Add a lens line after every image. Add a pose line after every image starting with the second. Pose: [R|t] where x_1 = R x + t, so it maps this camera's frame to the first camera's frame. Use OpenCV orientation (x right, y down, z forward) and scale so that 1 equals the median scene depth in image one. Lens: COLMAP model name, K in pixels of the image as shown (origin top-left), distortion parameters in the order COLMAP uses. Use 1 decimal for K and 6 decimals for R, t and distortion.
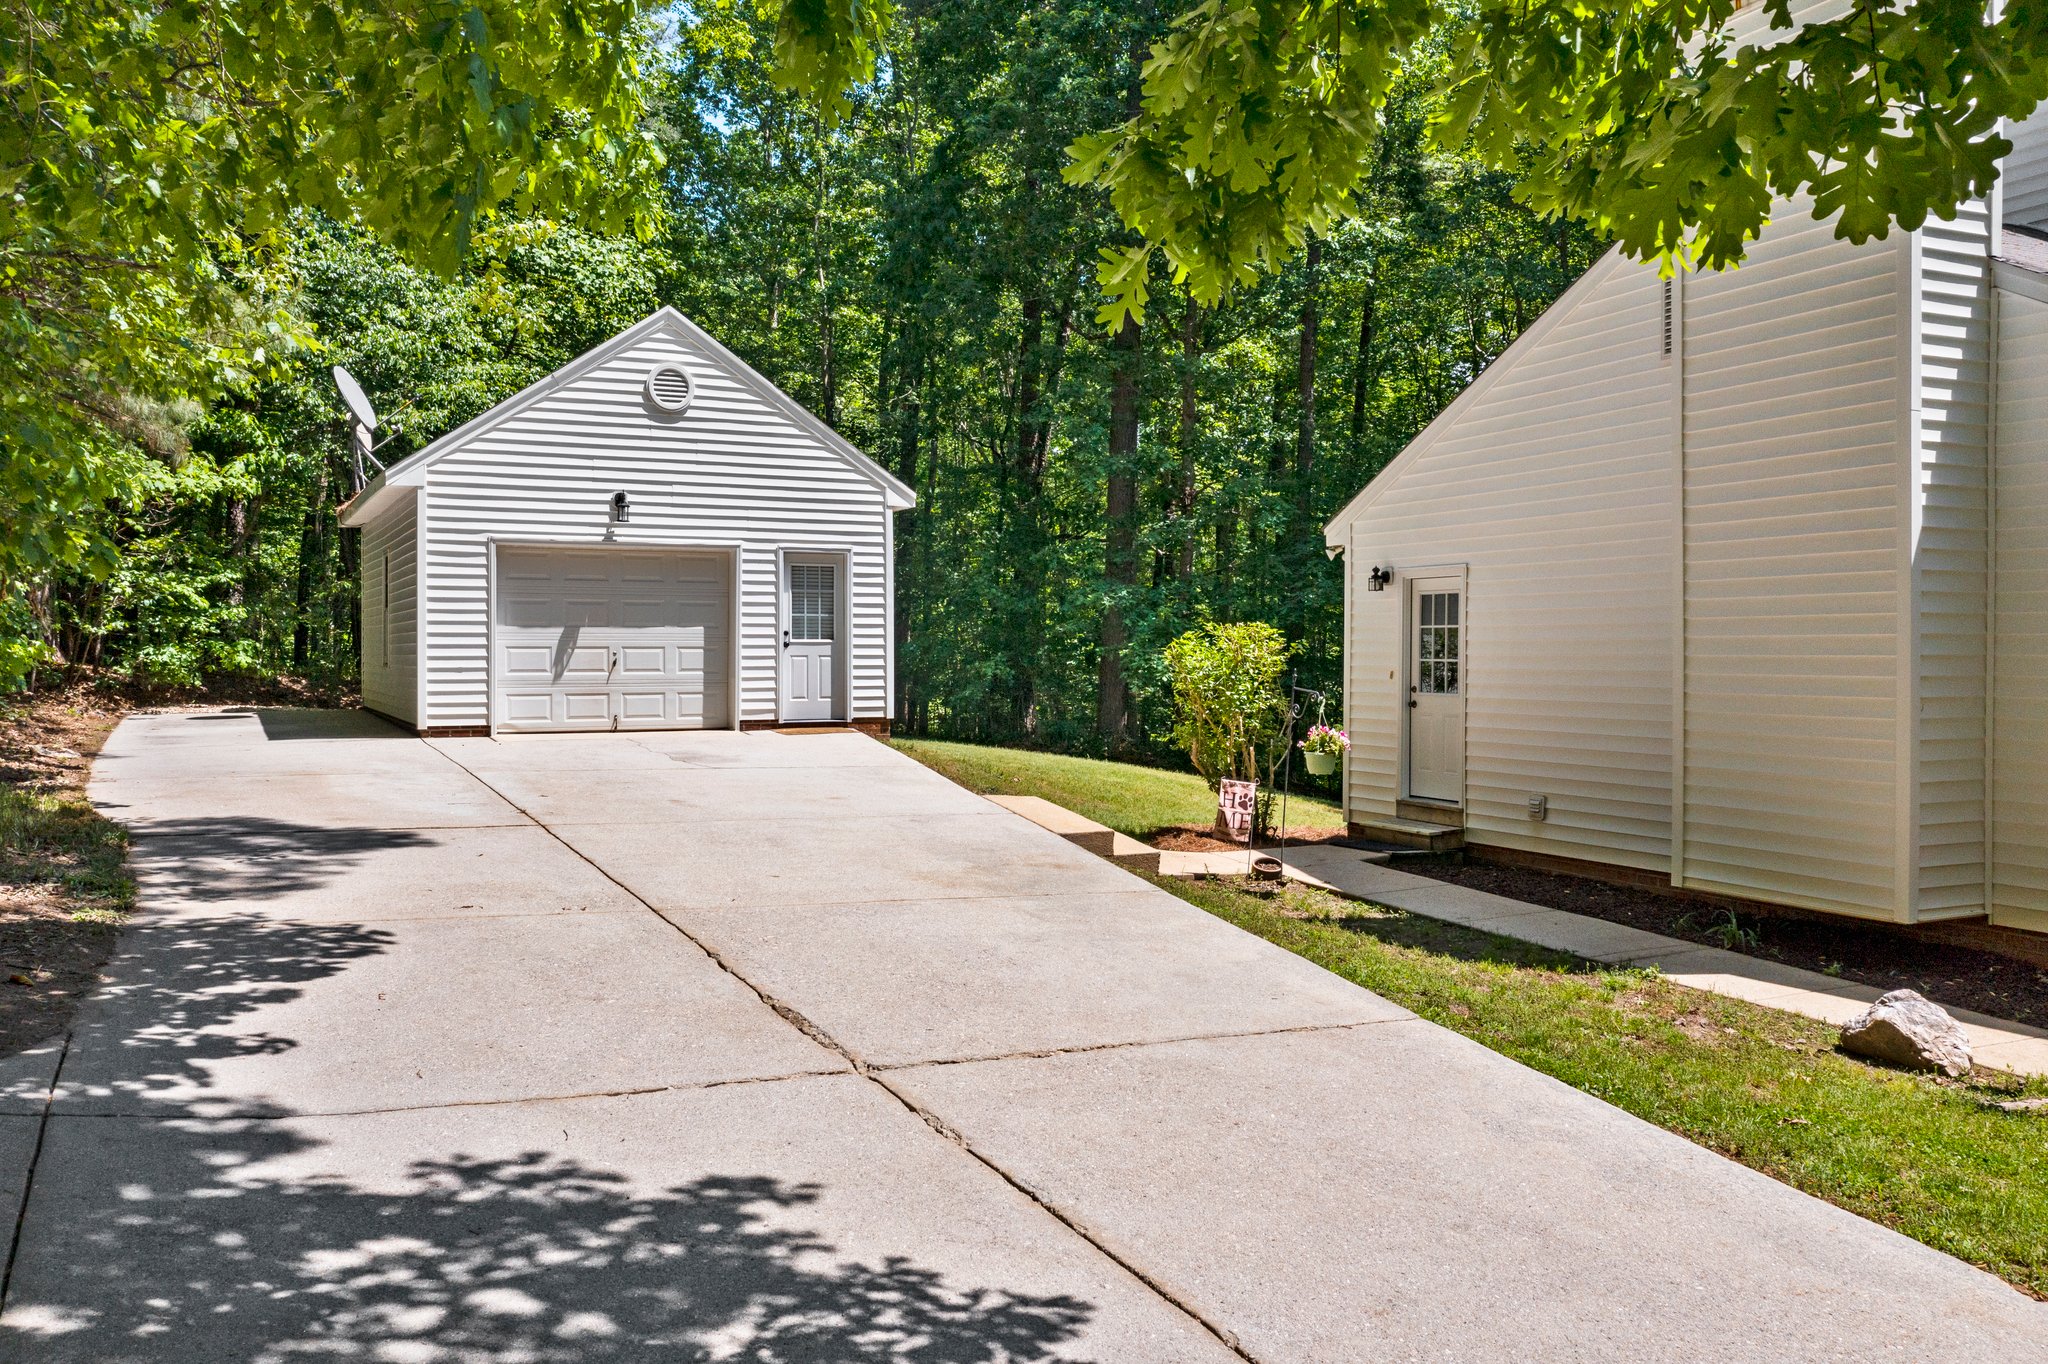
lens RADIAL K [[1613.2, 0, 1017.1], [0, 1613.2, 691.7], [0, 0, 1]] dist [0.000227, 0.000414]
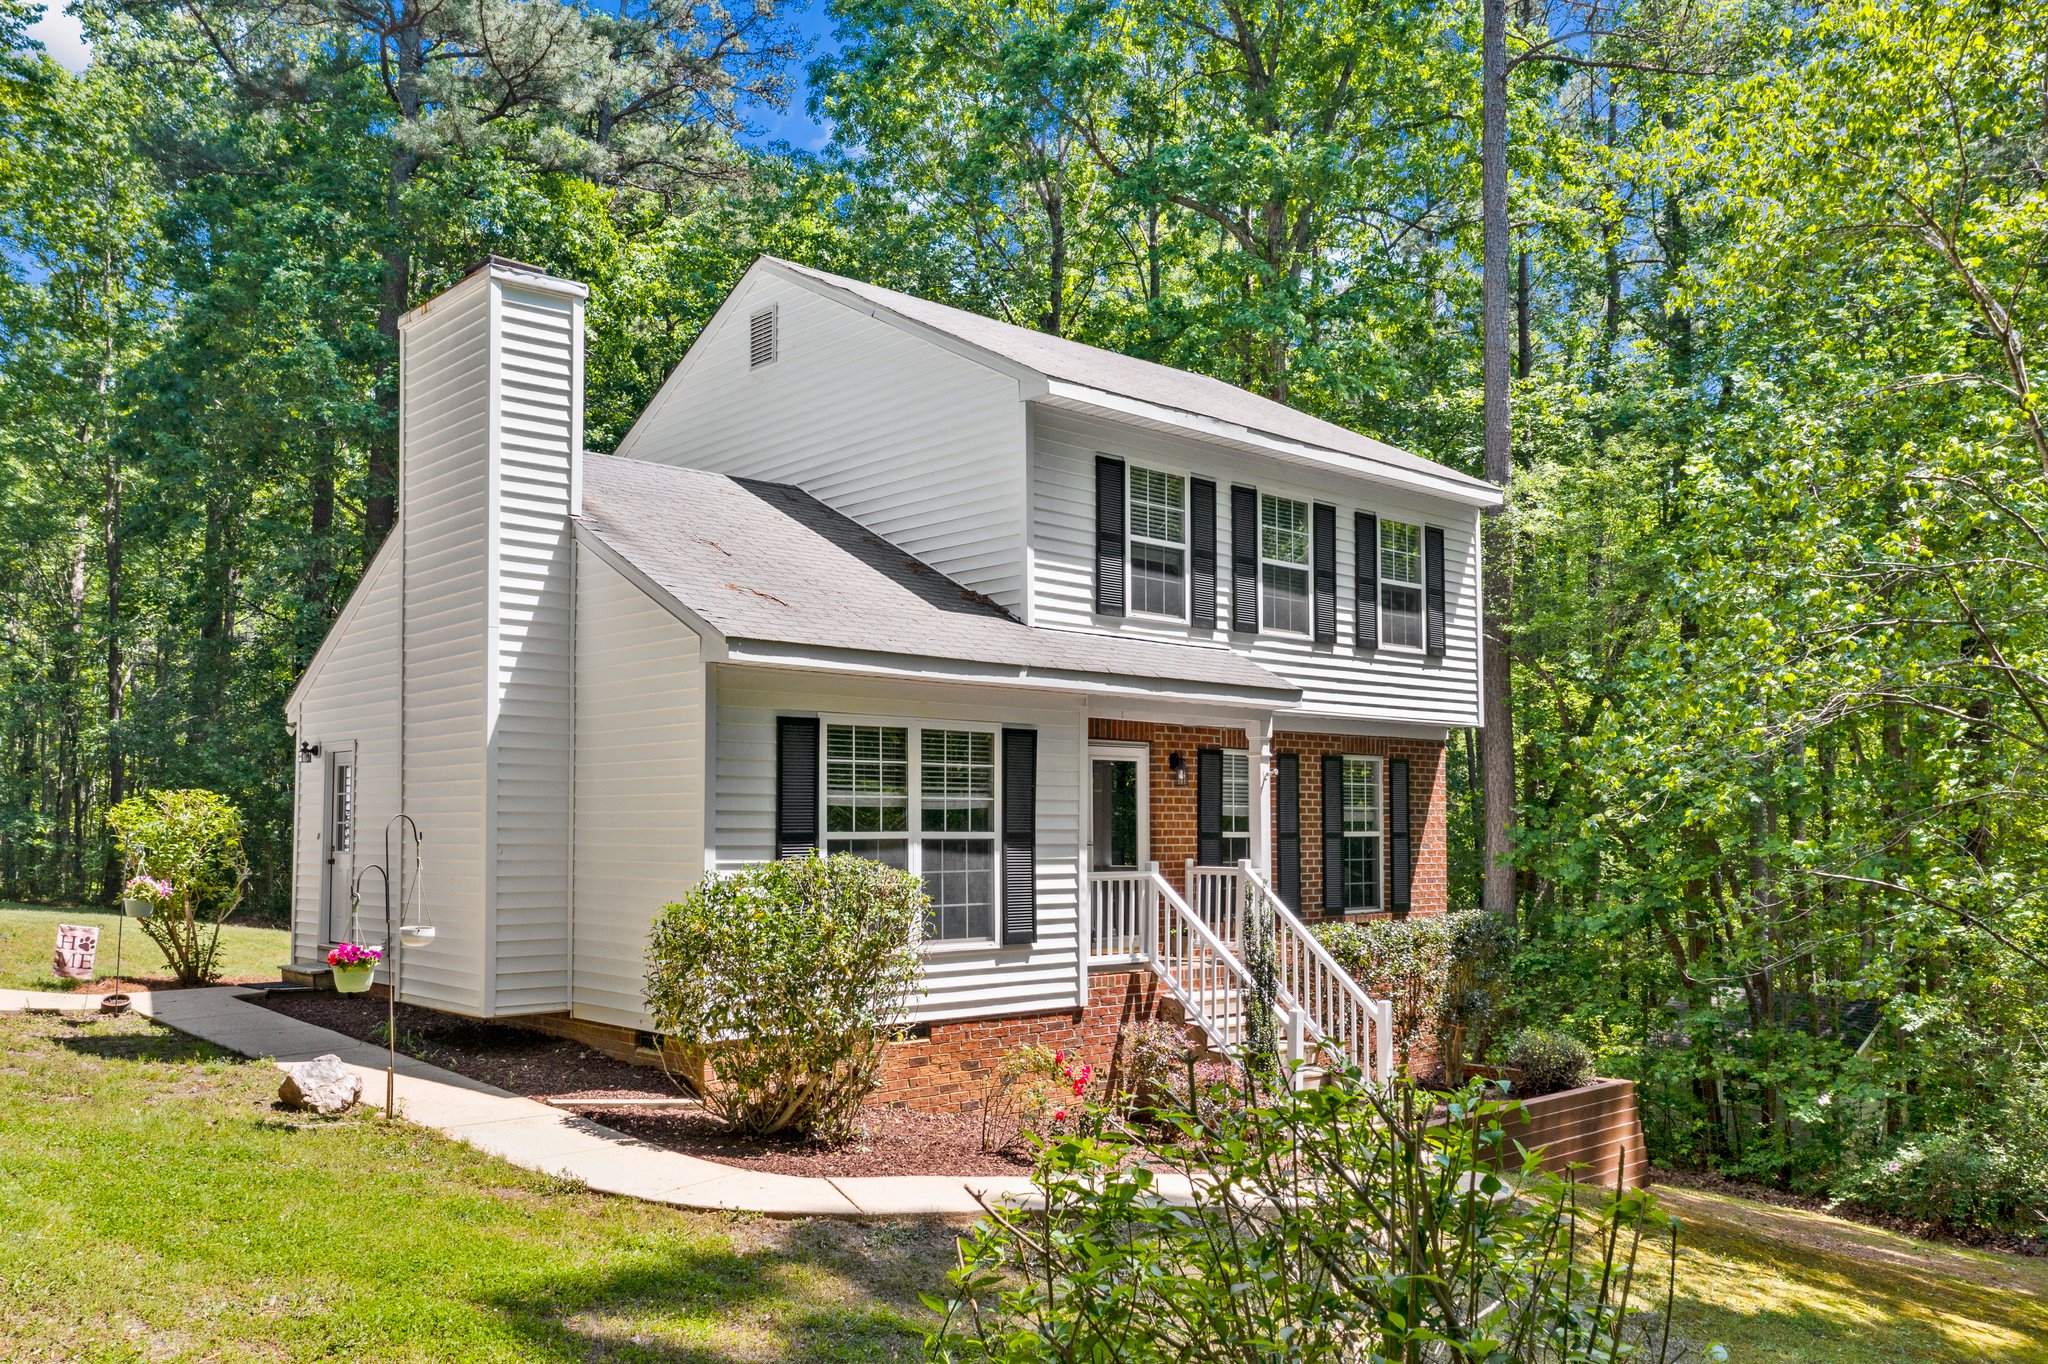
lens RADIAL K [[1641.2, 0, 1007.7], [0, 1641.2, 757.1], [0, 0, 1]] dist [0.001366, 0.009531]
pose [[0.955854, 0.013889, 0.293514, 0.290214], [0.007356, 0.997438, -0.071155, 0.016233], [-0.293751, 0.070173, 0.953303, -0.207124]]
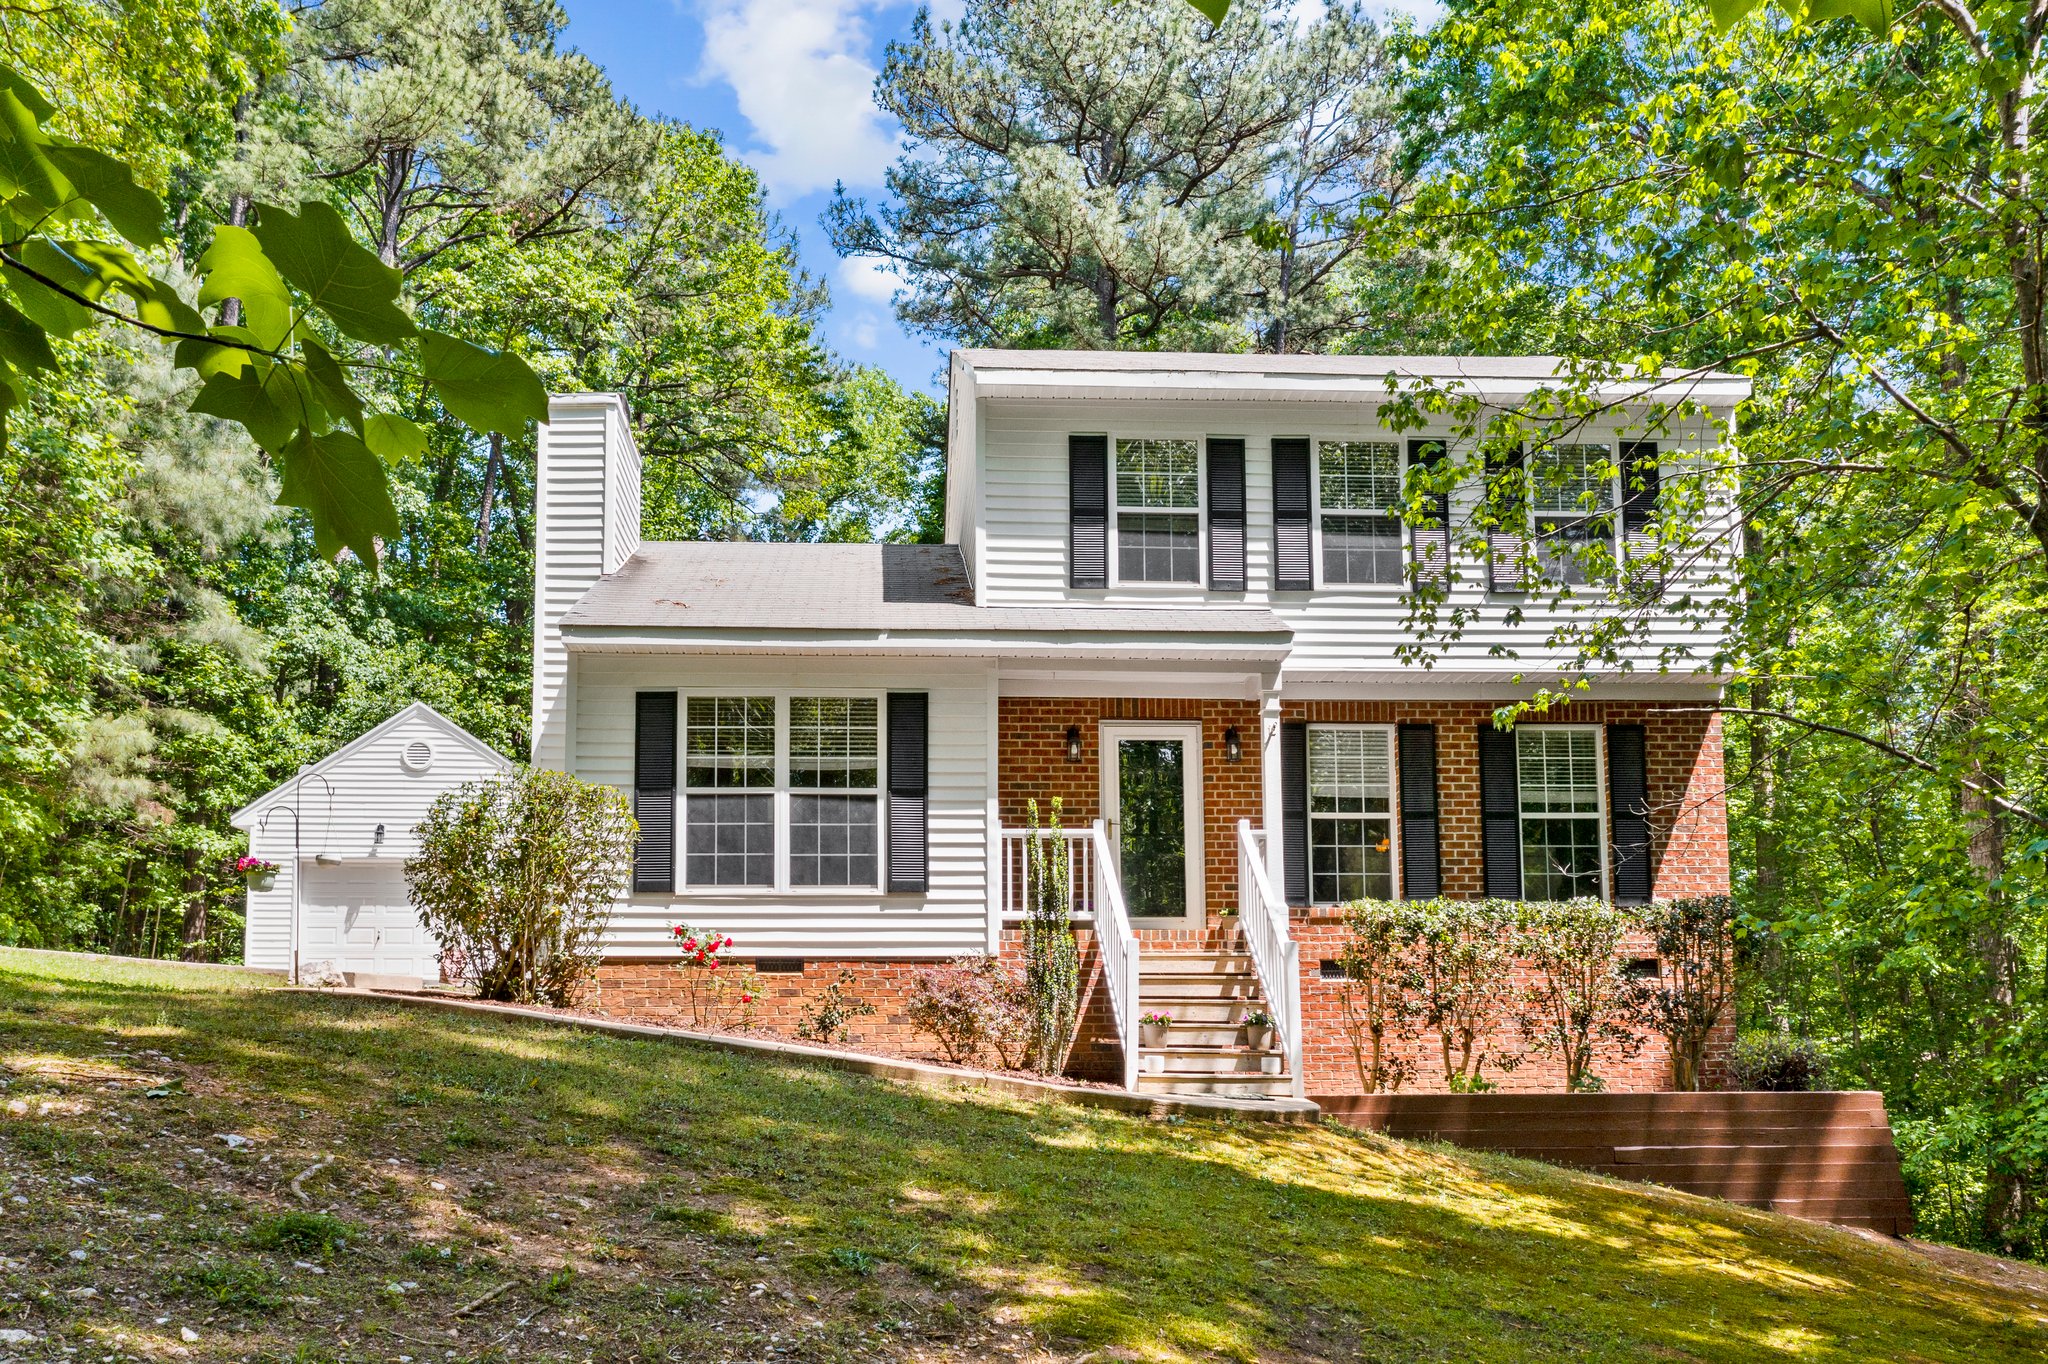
lens RADIAL K [[1679.3, 0, 959.3], [0, 1679.3, 917.0], [0, 0, 1]] dist [0.000195, -0.000989]
pose [[0.924846, -0.043987, -0.377790, 0.836563], [-0.006906, 0.991184, -0.132311, 0.164706], [0.380280, 0.124977, 0.916389, -0.221076]]
